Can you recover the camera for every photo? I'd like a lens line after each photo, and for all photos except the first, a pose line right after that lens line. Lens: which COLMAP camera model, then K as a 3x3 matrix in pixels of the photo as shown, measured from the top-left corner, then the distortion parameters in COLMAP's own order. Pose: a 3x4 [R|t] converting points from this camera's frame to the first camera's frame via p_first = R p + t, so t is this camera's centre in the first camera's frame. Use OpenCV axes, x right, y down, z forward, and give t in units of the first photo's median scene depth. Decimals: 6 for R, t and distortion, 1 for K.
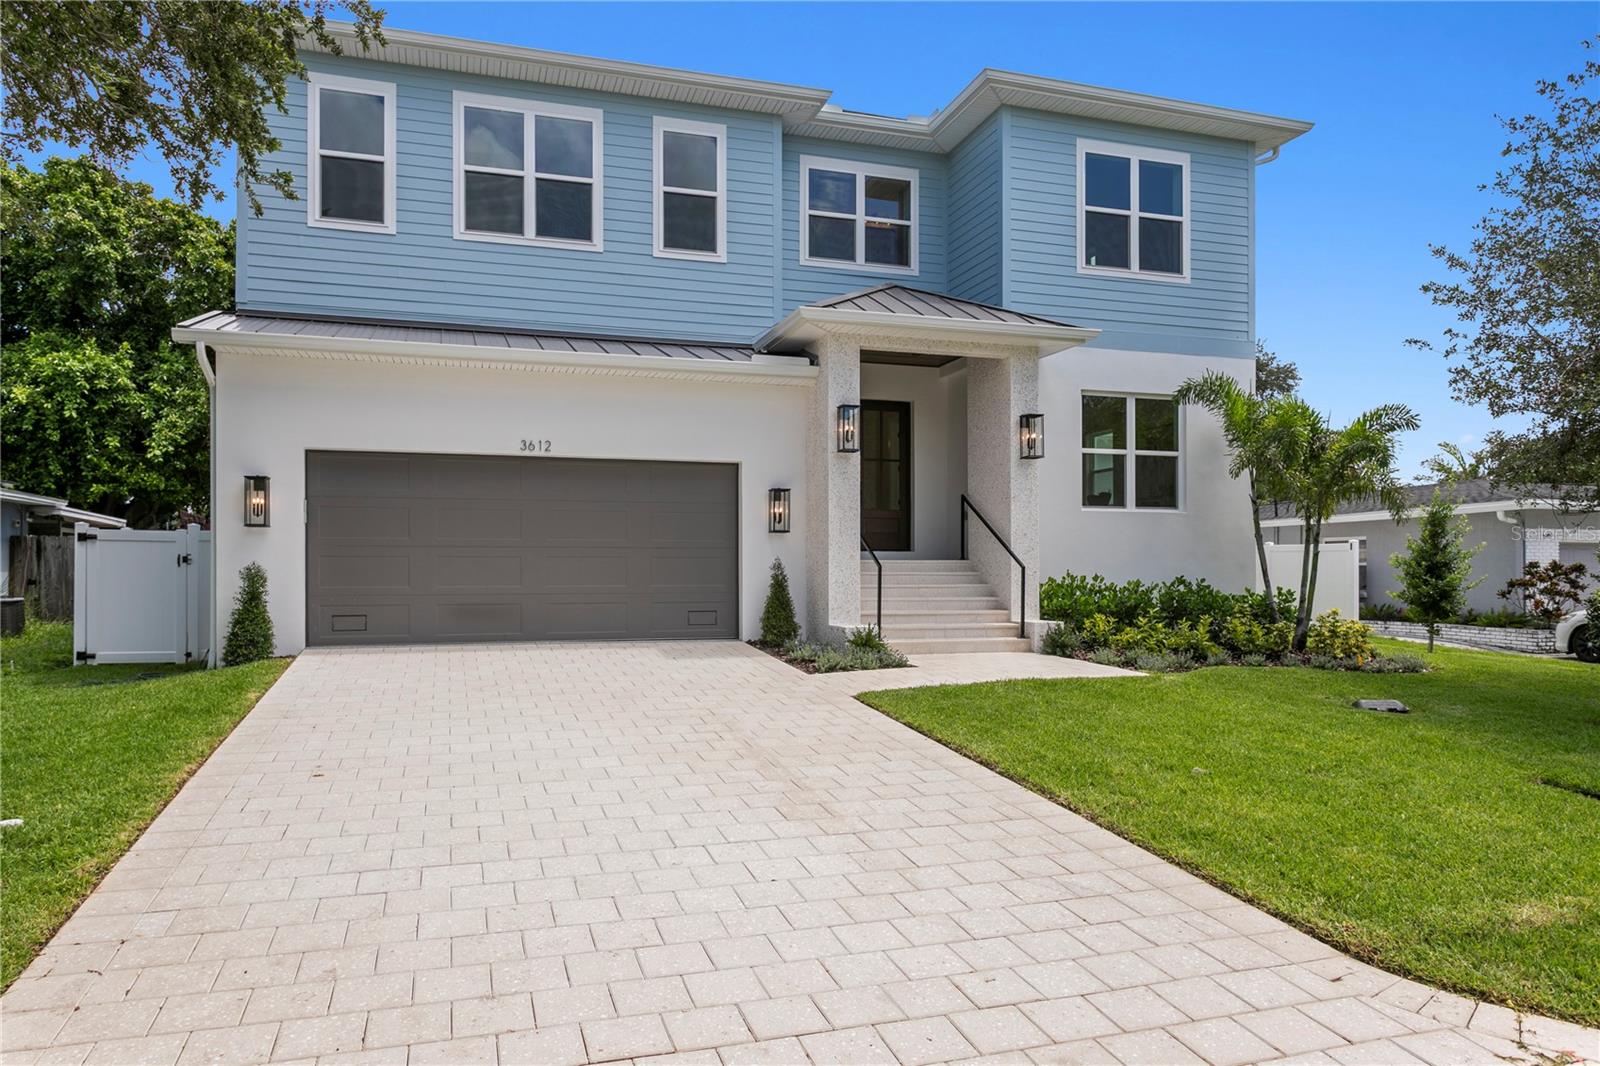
lens RADIAL K [[1031.2, 0, 860.8], [0, 1031.2, 514.5], [0, 0, 1]] dist [-0.004362, 0.000749]
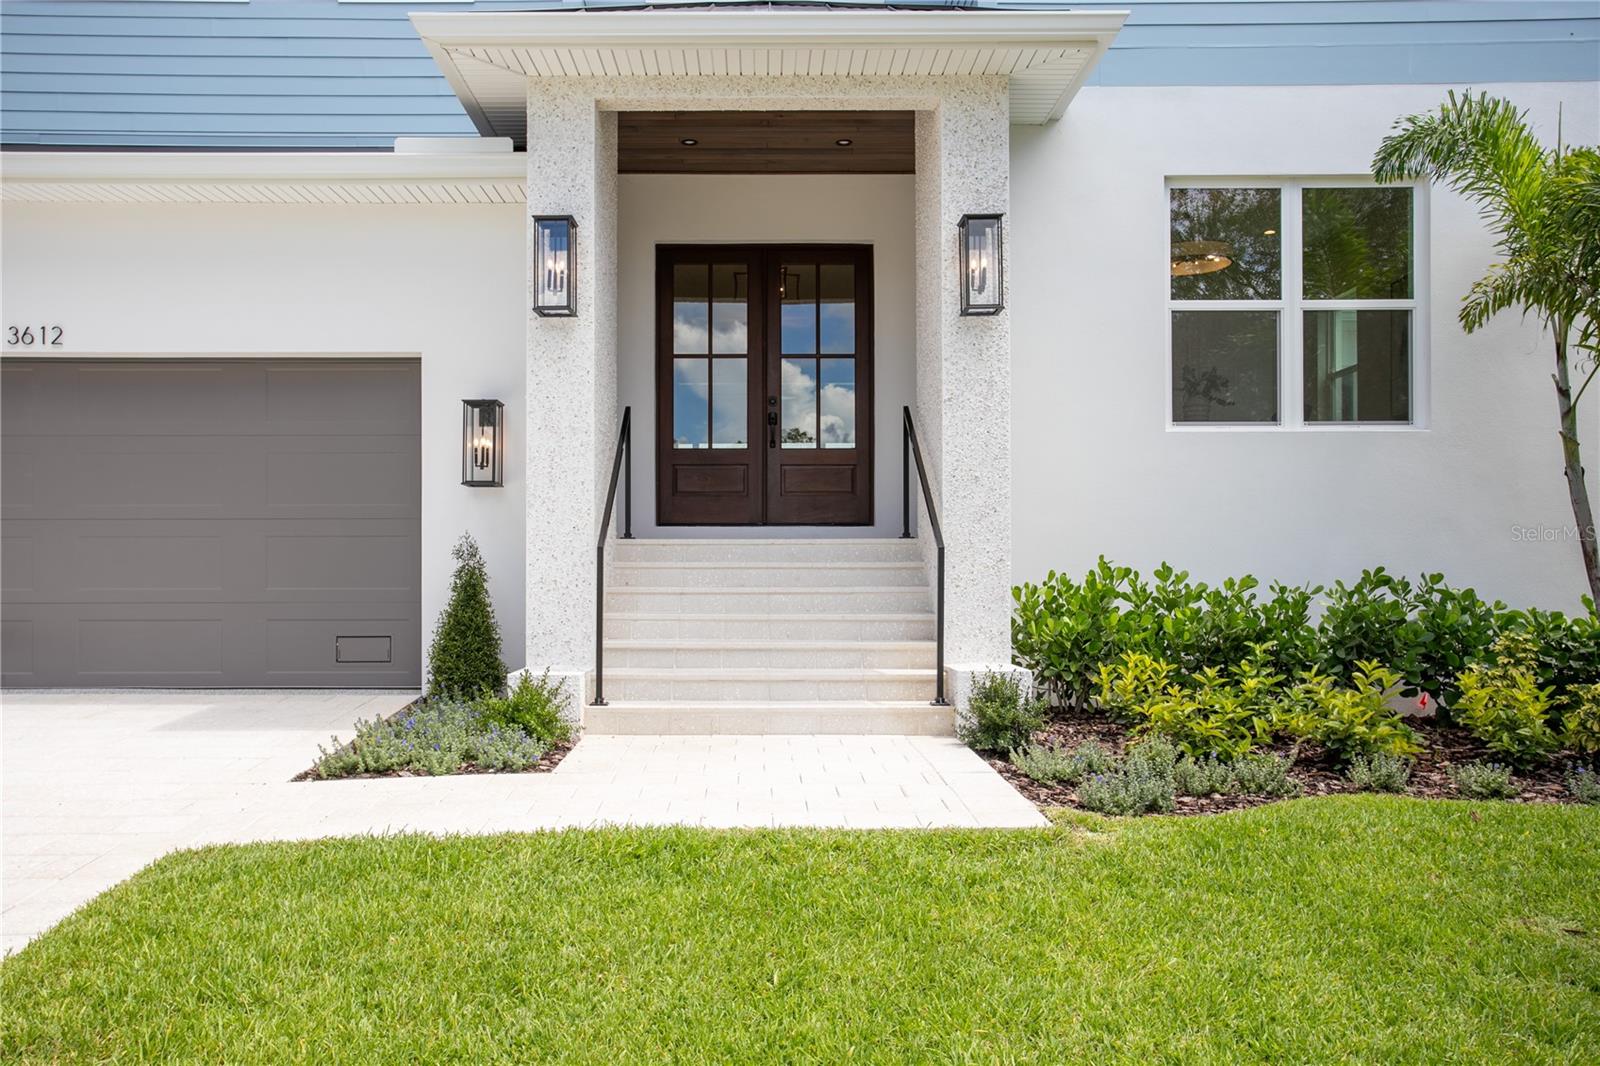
lens RADIAL K [[1367.2, 0, 769.8], [0, 1367.2, 511.4], [0, 0, 1]] dist [-0.004645, 0.021437]
pose [[0.948726, -0.017475, -0.315617, 0.260562], [0.019974, 0.999790, 0.004682, 0.028648], [0.315469, -0.010746, 0.948875, 0.380212]]
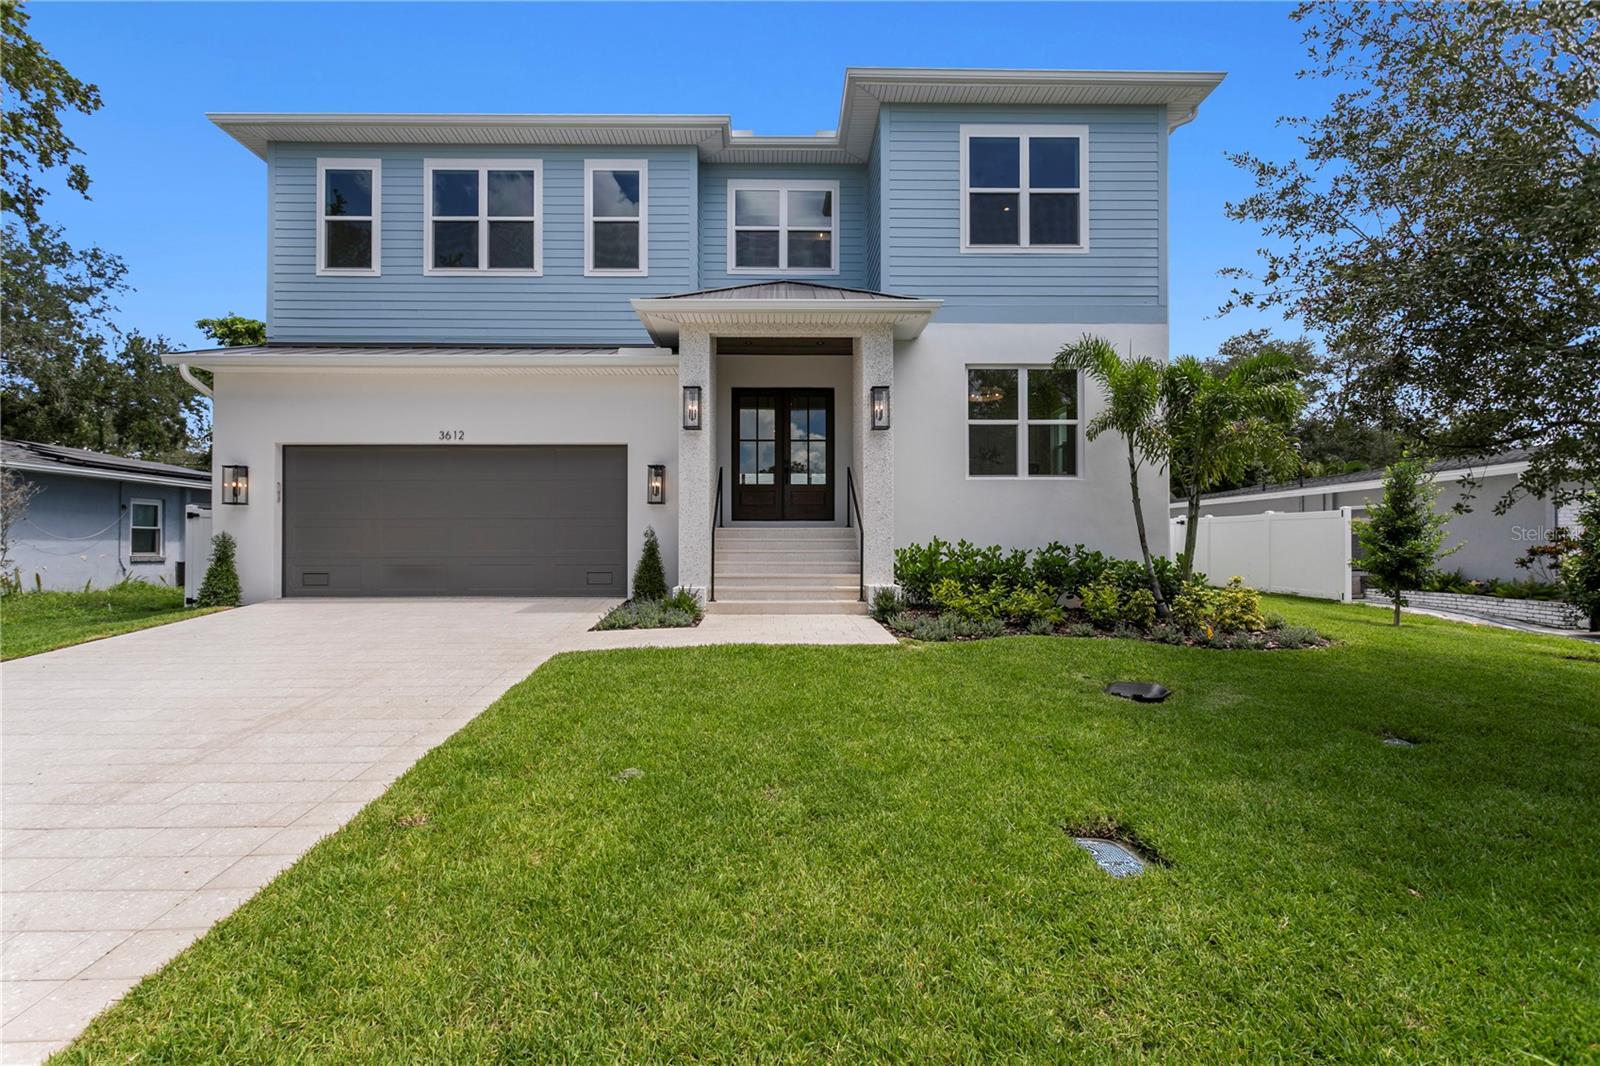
lens RADIAL K [[776.2, 0, 798.9], [0, 776.2, 499.7], [0, 0, 1]] dist [-0.001701, 0.001003]
pose [[0.956144, -0.018309, -0.292324, 0.307455], [0.017980, 0.999831, -0.003812, 0.017997], [0.292345, -0.001612, 0.956312, 0.218040]]
